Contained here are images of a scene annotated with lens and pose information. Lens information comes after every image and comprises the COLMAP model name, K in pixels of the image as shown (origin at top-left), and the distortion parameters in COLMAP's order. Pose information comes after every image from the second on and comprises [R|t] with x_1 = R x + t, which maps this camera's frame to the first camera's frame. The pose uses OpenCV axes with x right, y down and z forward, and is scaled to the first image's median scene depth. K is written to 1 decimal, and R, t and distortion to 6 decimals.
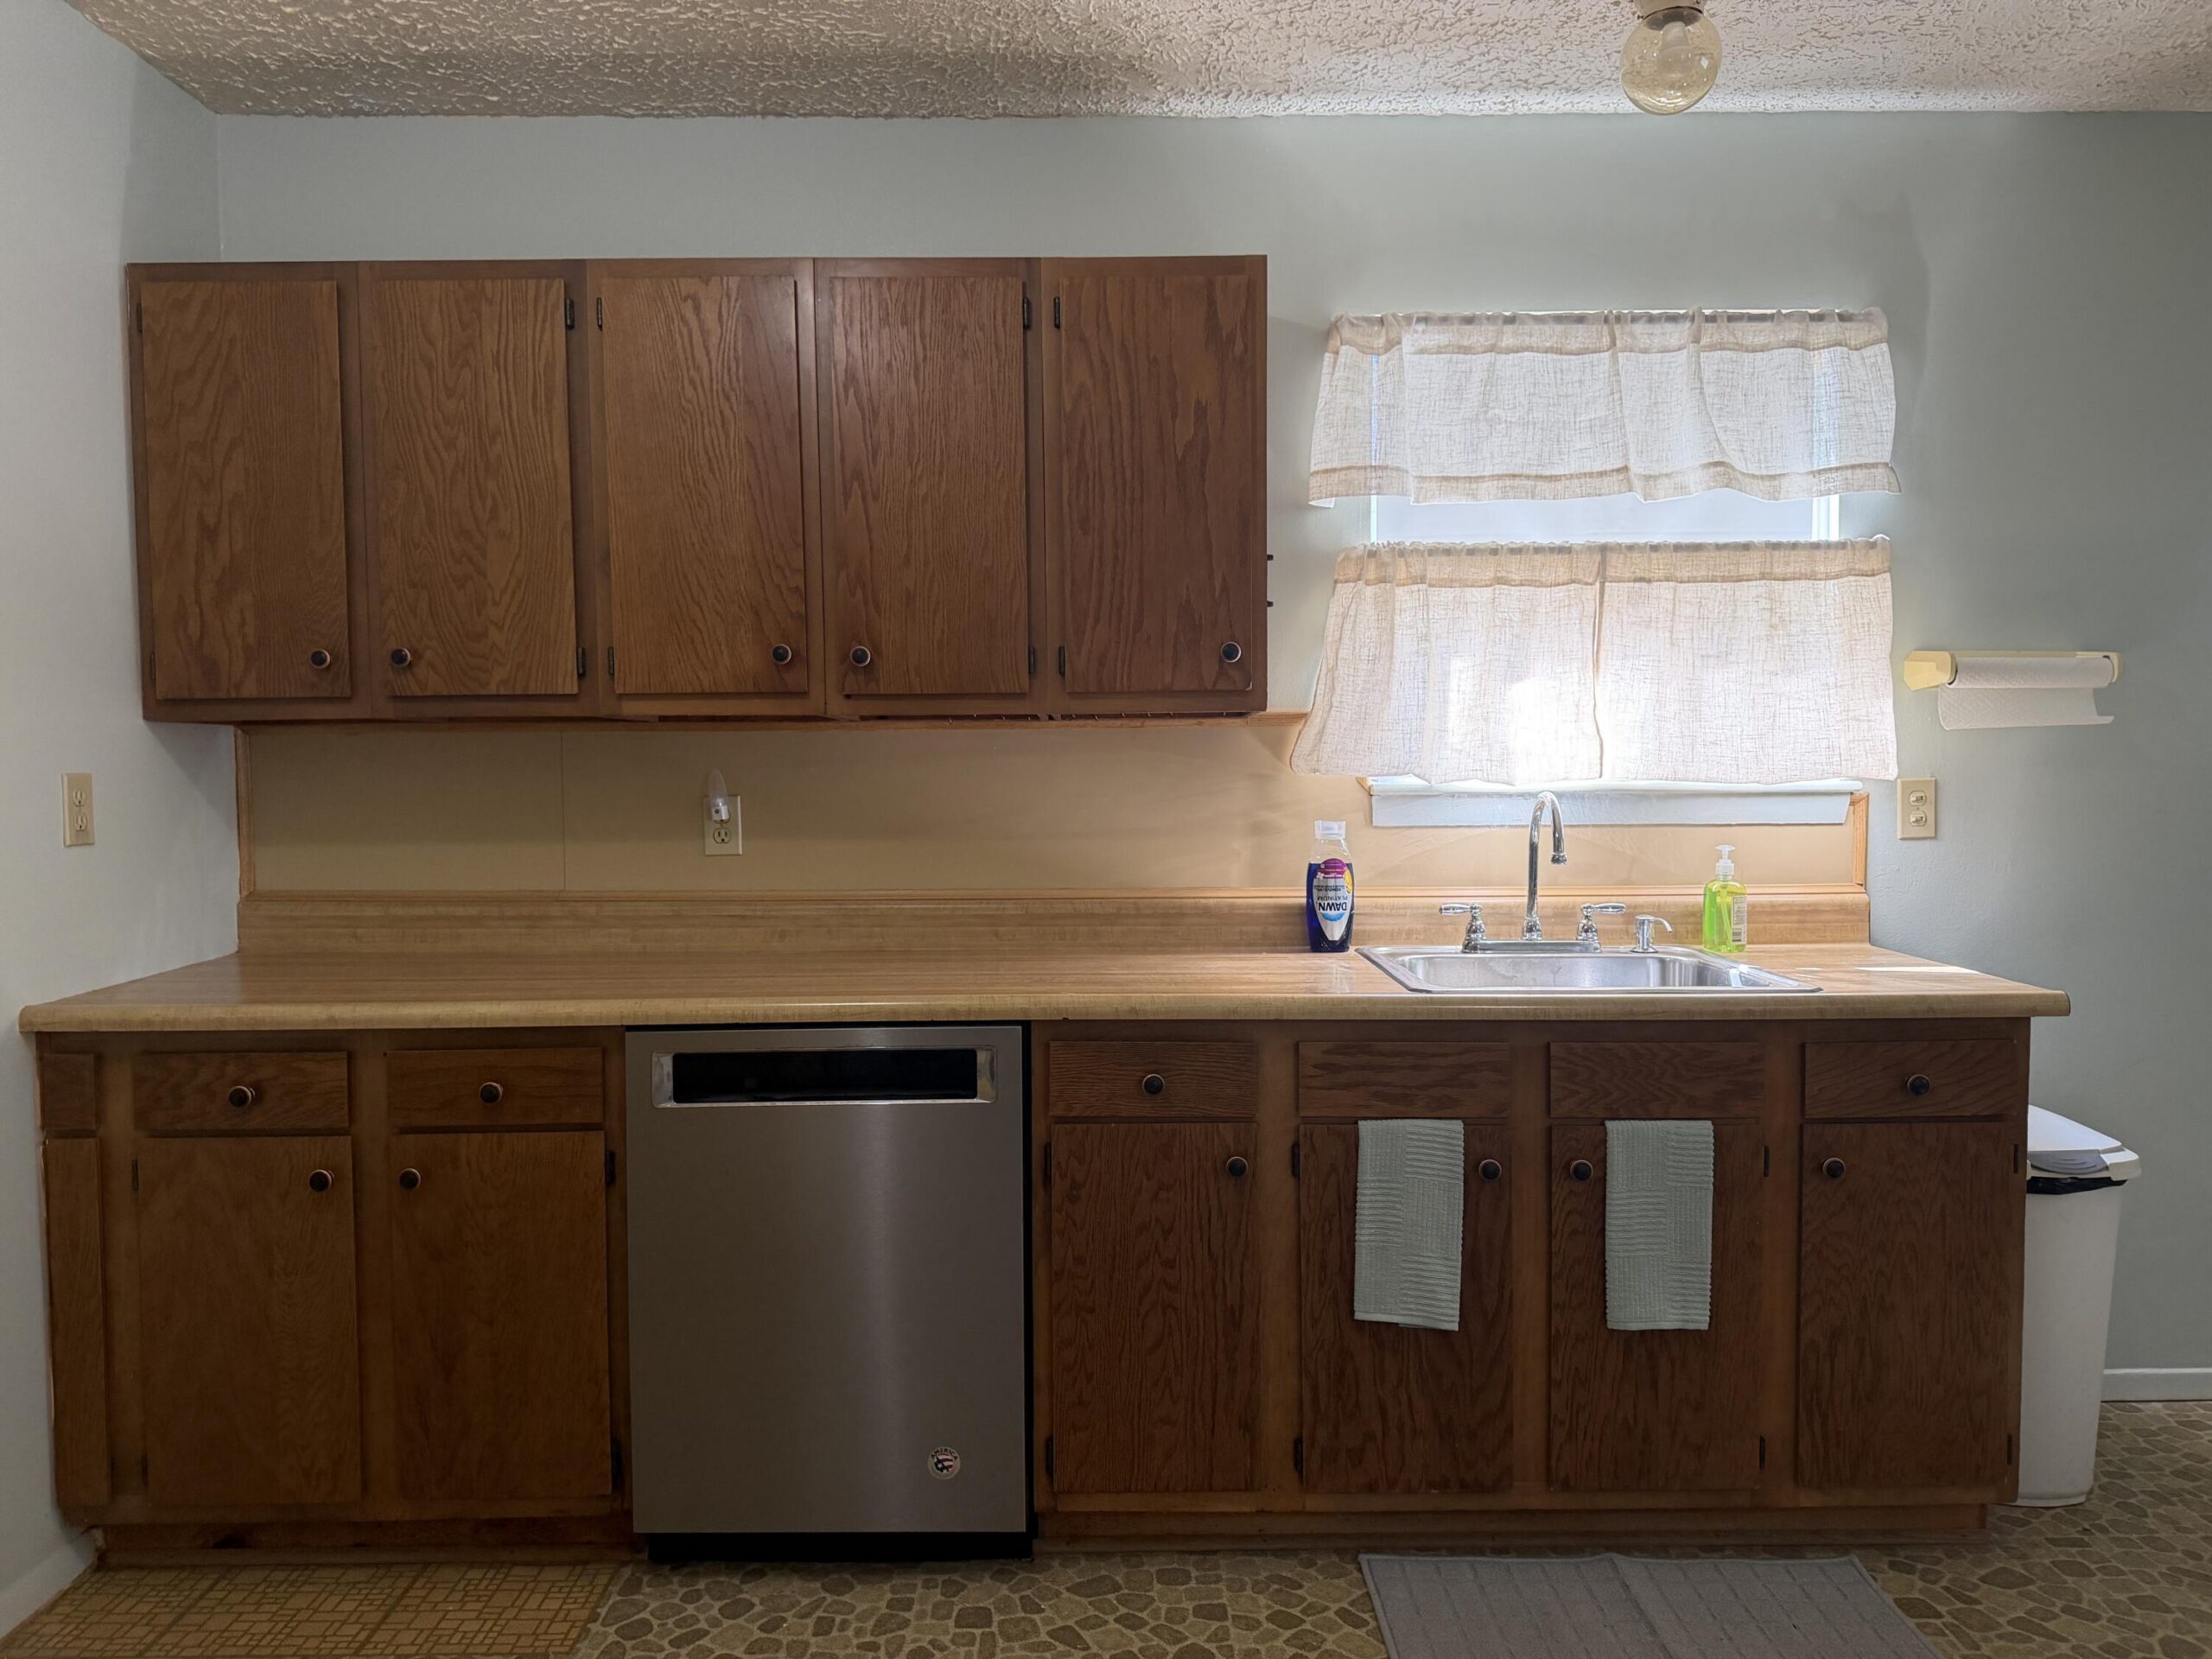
lens RADIAL K [[1564.8, 0, 1092.2], [0, 1564.8, 832.2], [0, 0, 1]] dist [0.025651, -0.030421]
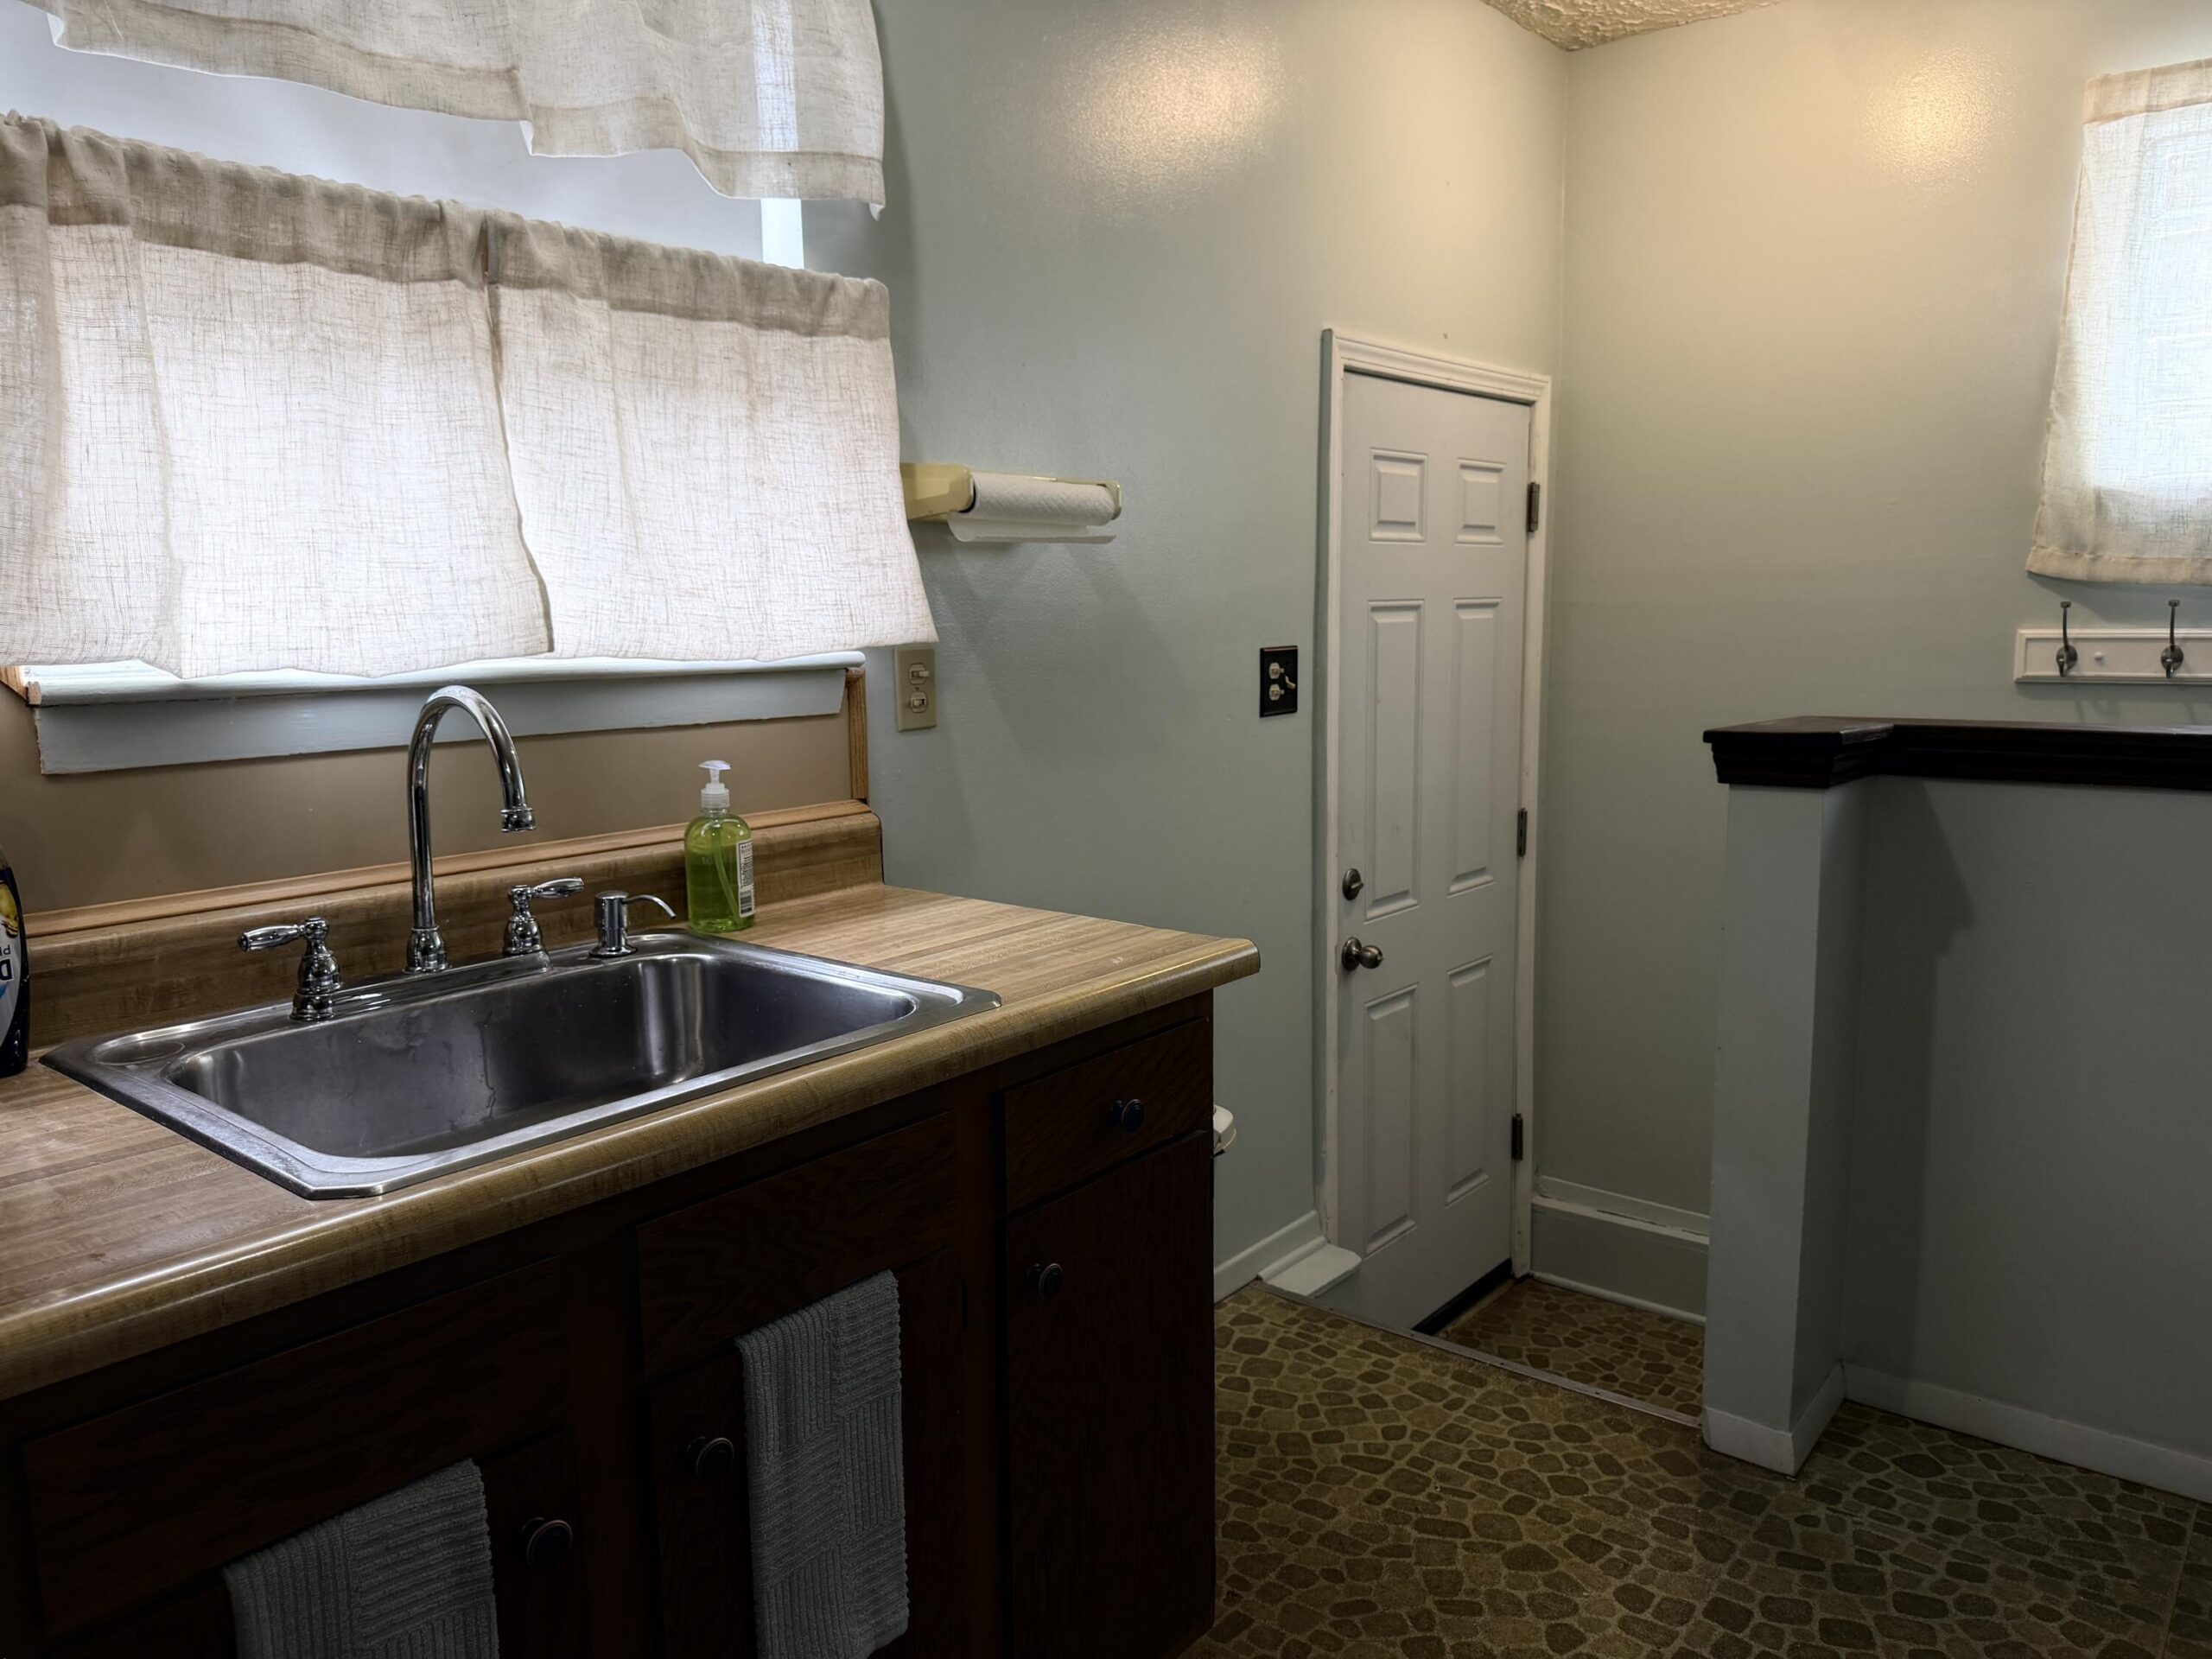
lens RADIAL K [[1564.8, 0, 1111.4], [0, 1564.8, 839.8], [0, 0, 1]] dist [0.025651, -0.030421]
pose [[0.639465, -0.115975, 0.760022, 0.034629], [0.046150, 0.992565, 0.112630, -0.024718], [-0.767434, -0.036948, 0.640063, 0.532777]]
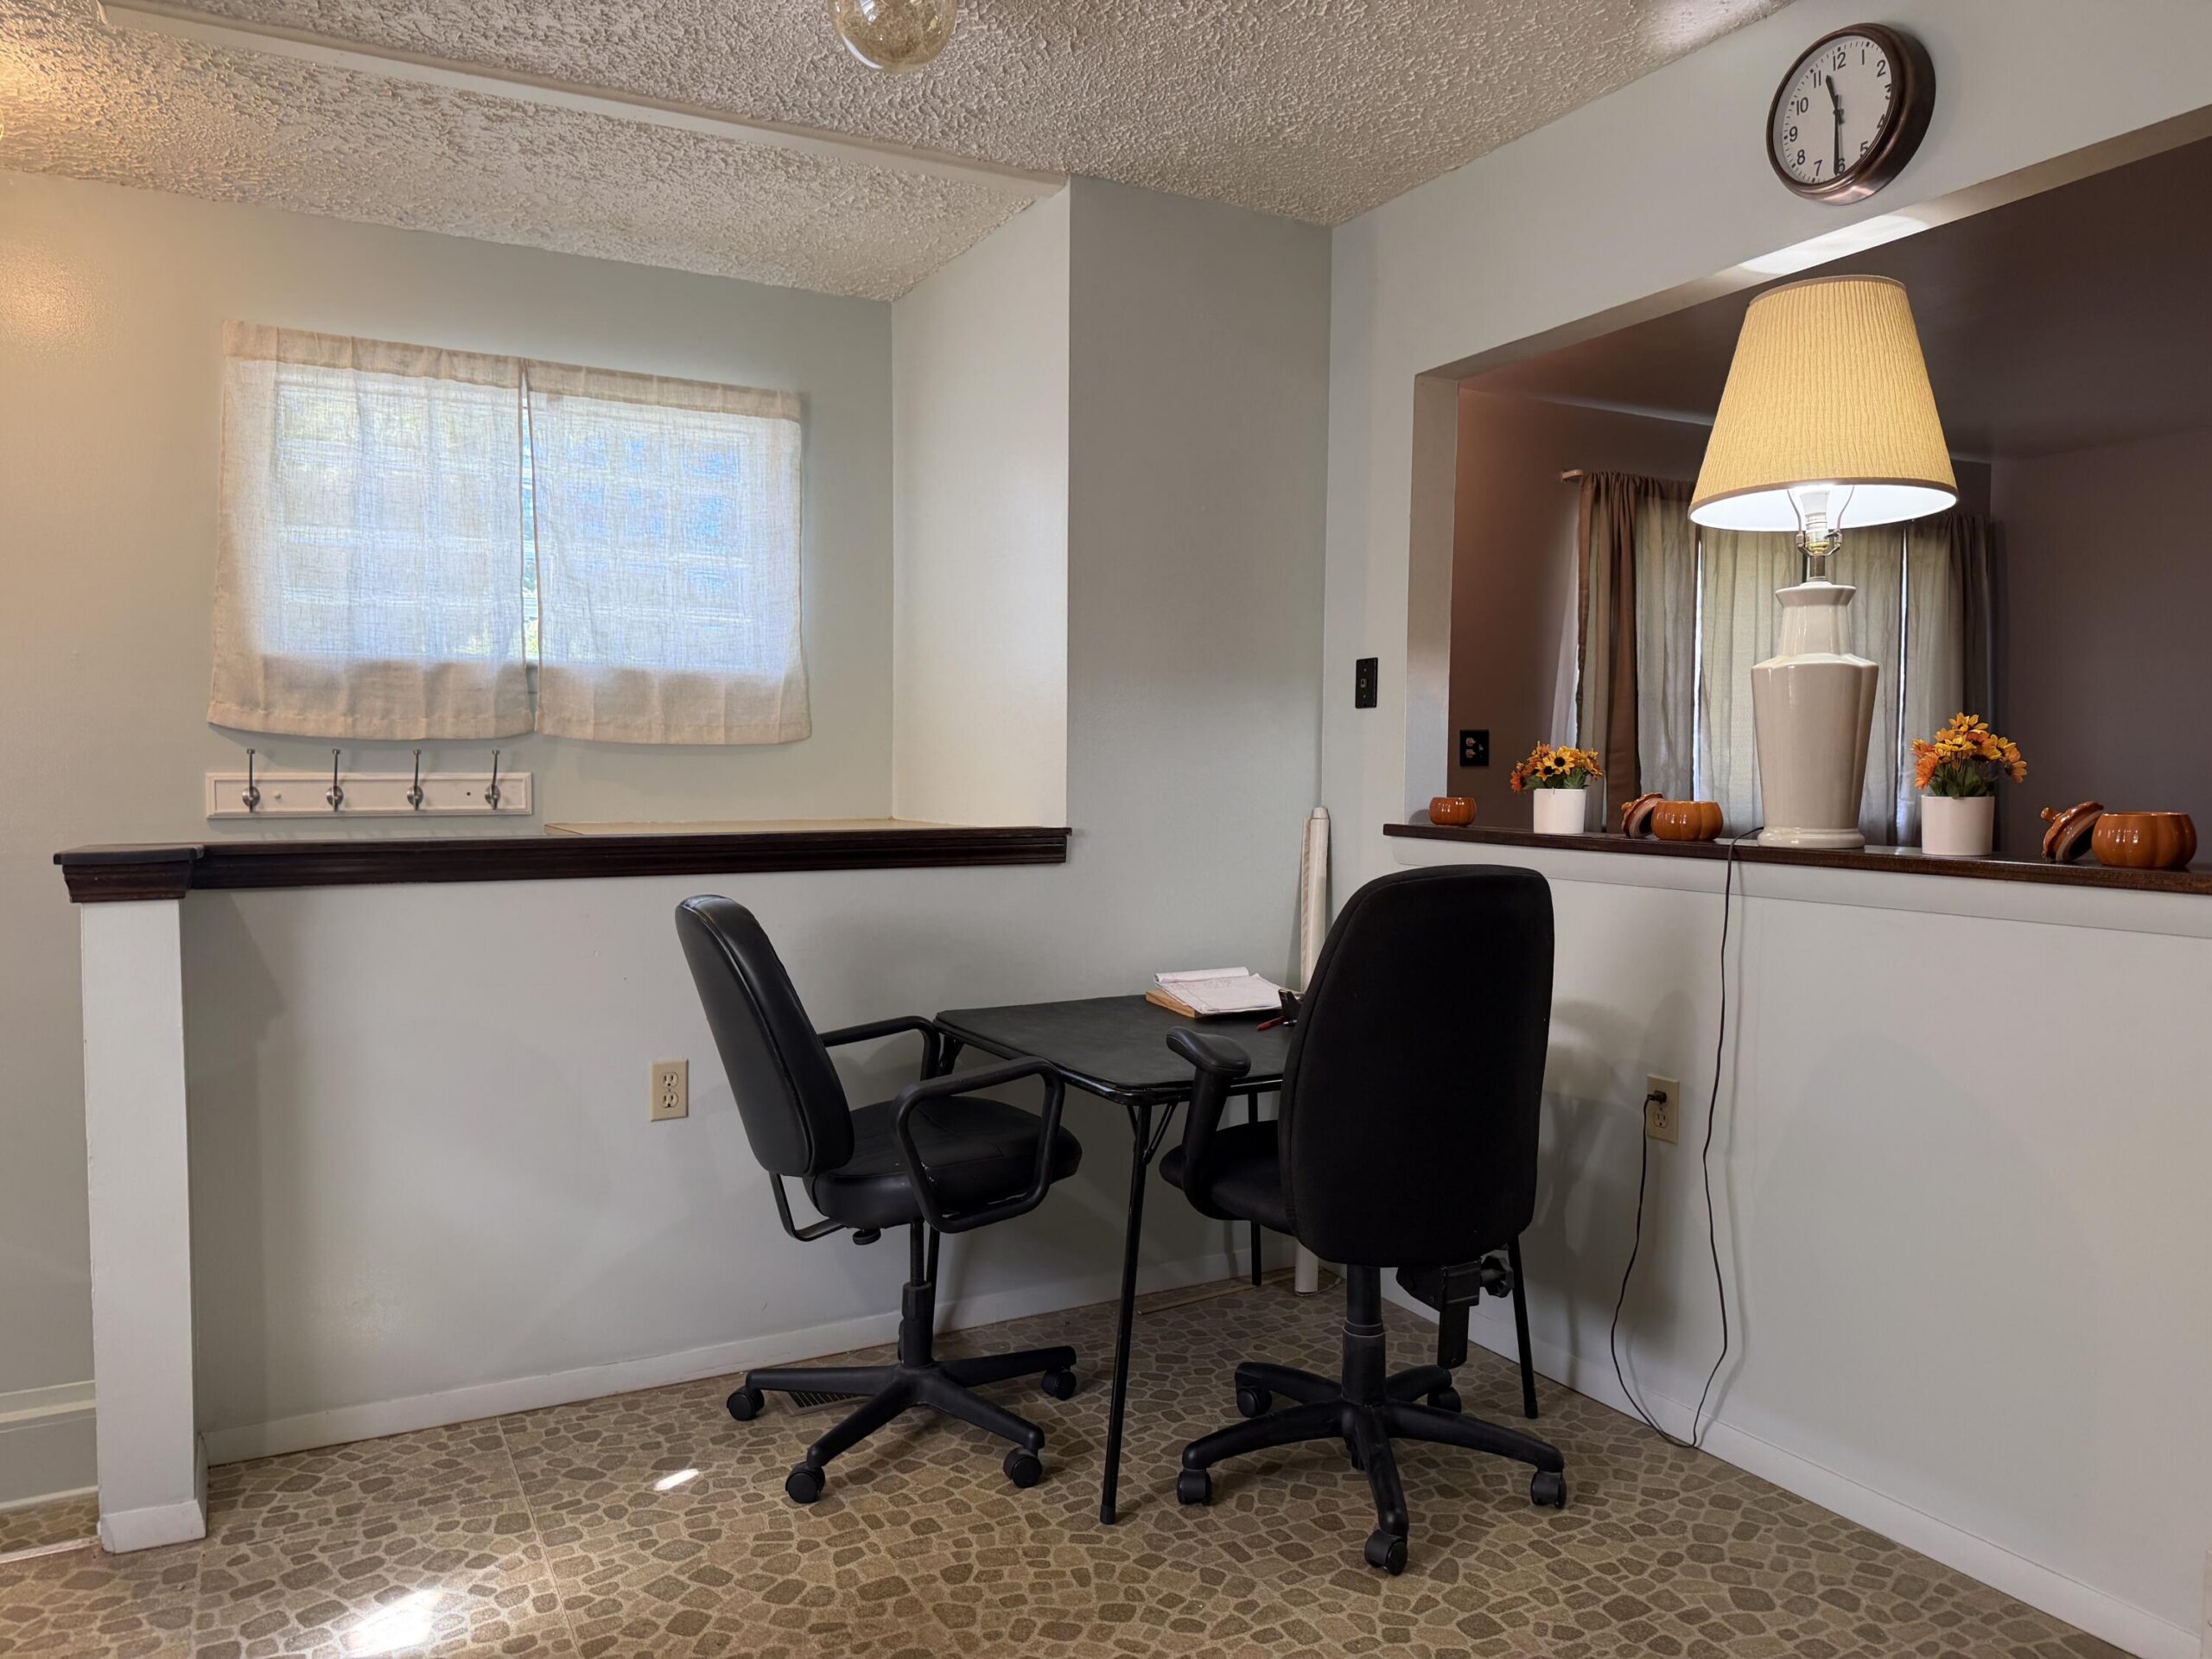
lens RADIAL K [[1564.8, 0, 1105.4], [0, 1564.8, 836.0], [0, 0, 1]] dist [0.025651, -0.030421]
pose [[-0.466061, -0.033450, 0.884120, -0.164169], [0.036584, 0.997702, 0.057033, -0.011762], [-0.883996, 0.058926, -0.463767, 0.716973]]
